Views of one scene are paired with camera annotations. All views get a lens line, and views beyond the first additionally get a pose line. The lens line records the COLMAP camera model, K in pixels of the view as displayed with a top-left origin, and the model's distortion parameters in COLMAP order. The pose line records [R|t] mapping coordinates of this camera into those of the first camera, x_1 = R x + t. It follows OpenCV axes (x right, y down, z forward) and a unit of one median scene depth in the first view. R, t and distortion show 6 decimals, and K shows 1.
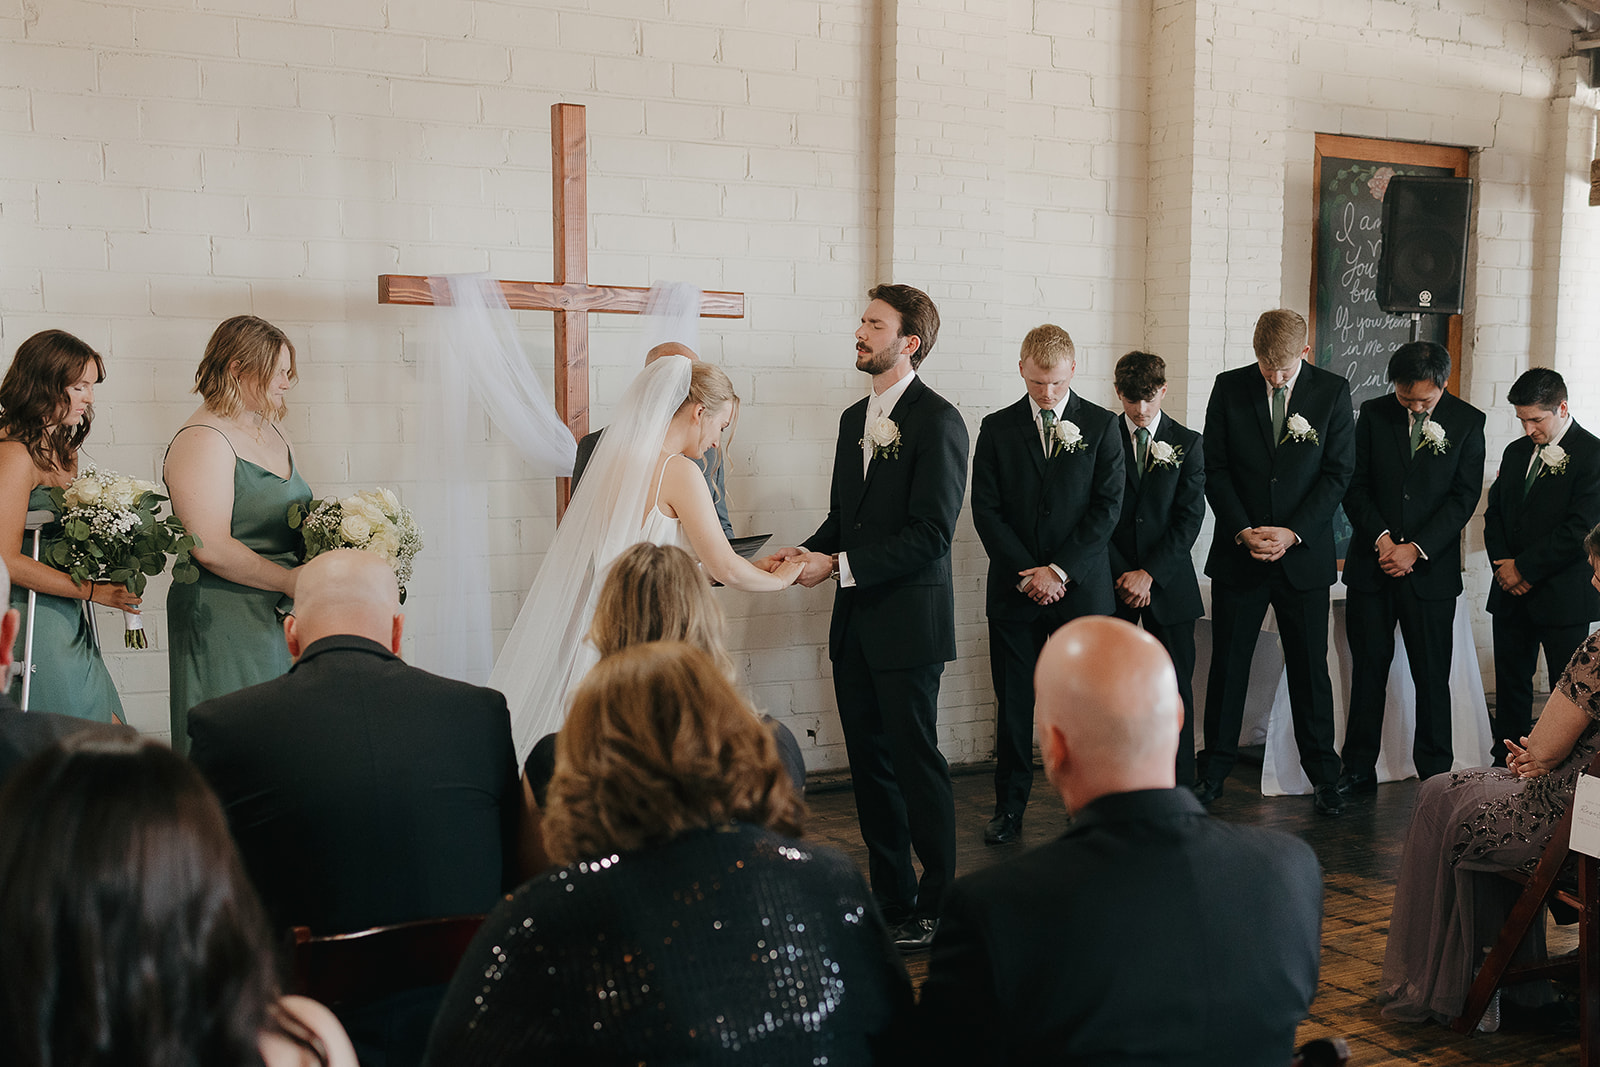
lens RADIAL K [[1800.1, 0, 845.3], [0, 1800.1, 607.9], [0, 0, 1]] dist [0.029826, 0.000000]
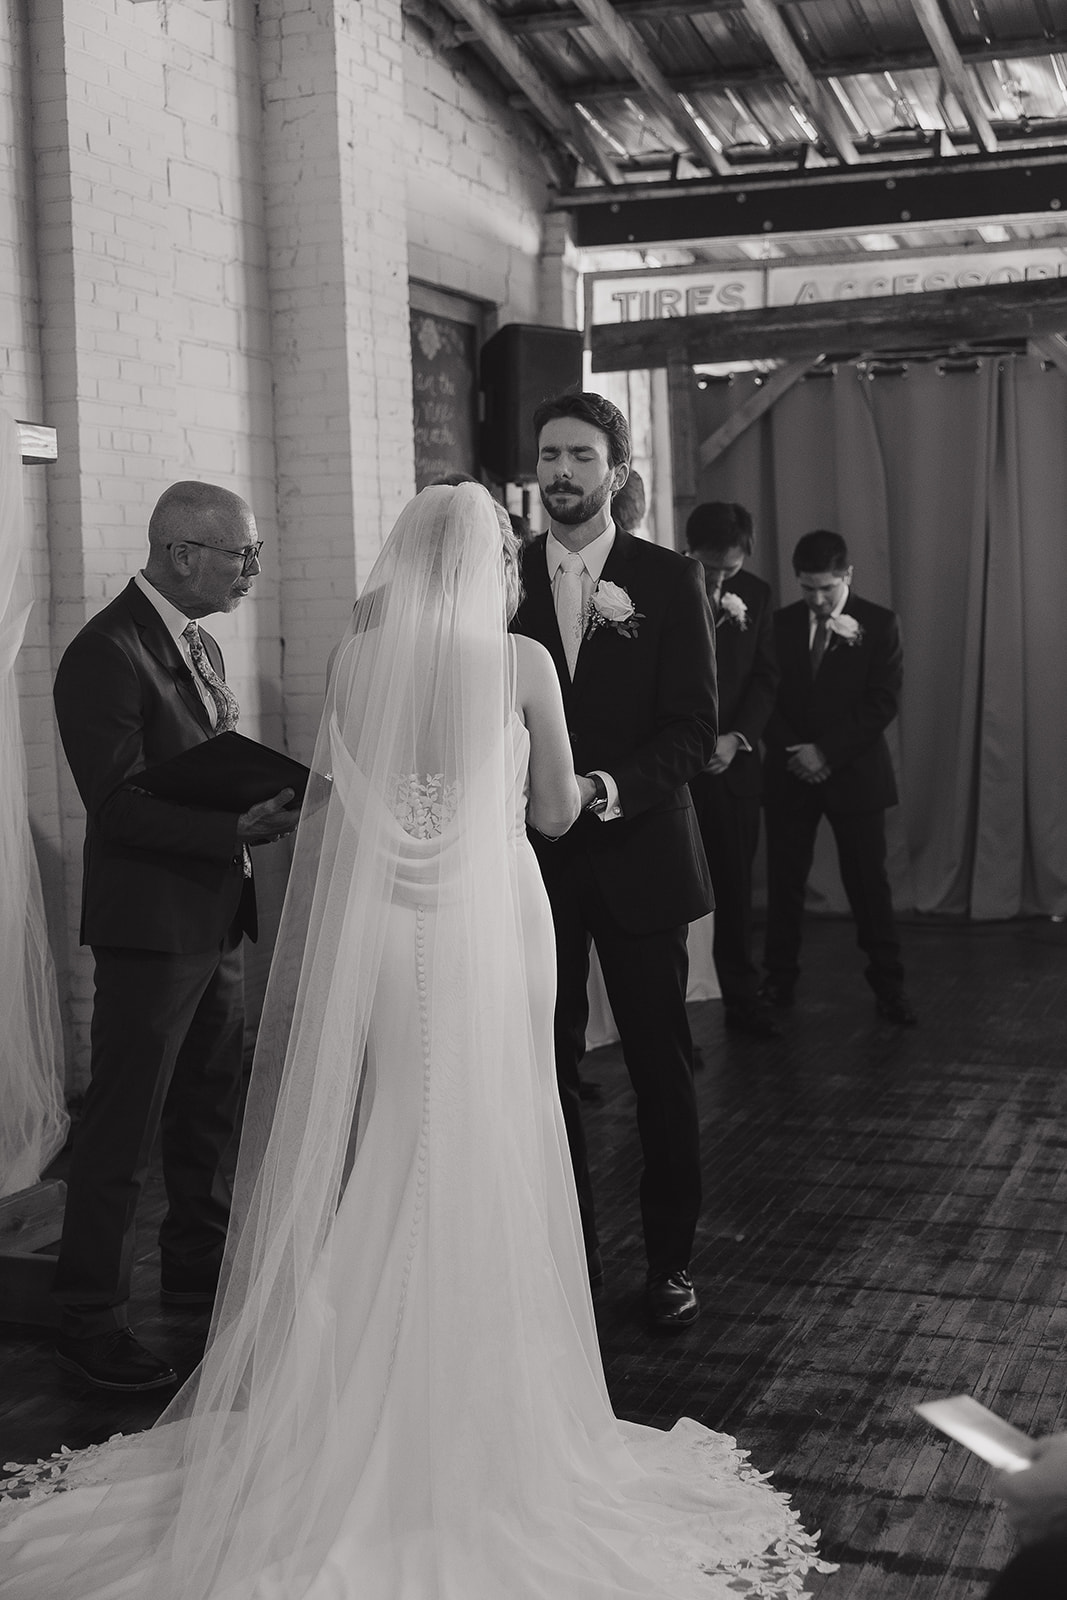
lens RADIAL K [[2044.8, 0, 536.5], [0, 2044.8, 795.7], [0, 0, 1]] dist [-0.008933, 0.000000]
pose [[0.793170, -0.088690, 0.602508, -0.307333], [0.107731, 0.994170, 0.004521, -0.017709], [-0.599396, 0.061323, 0.798100, 0.230800]]
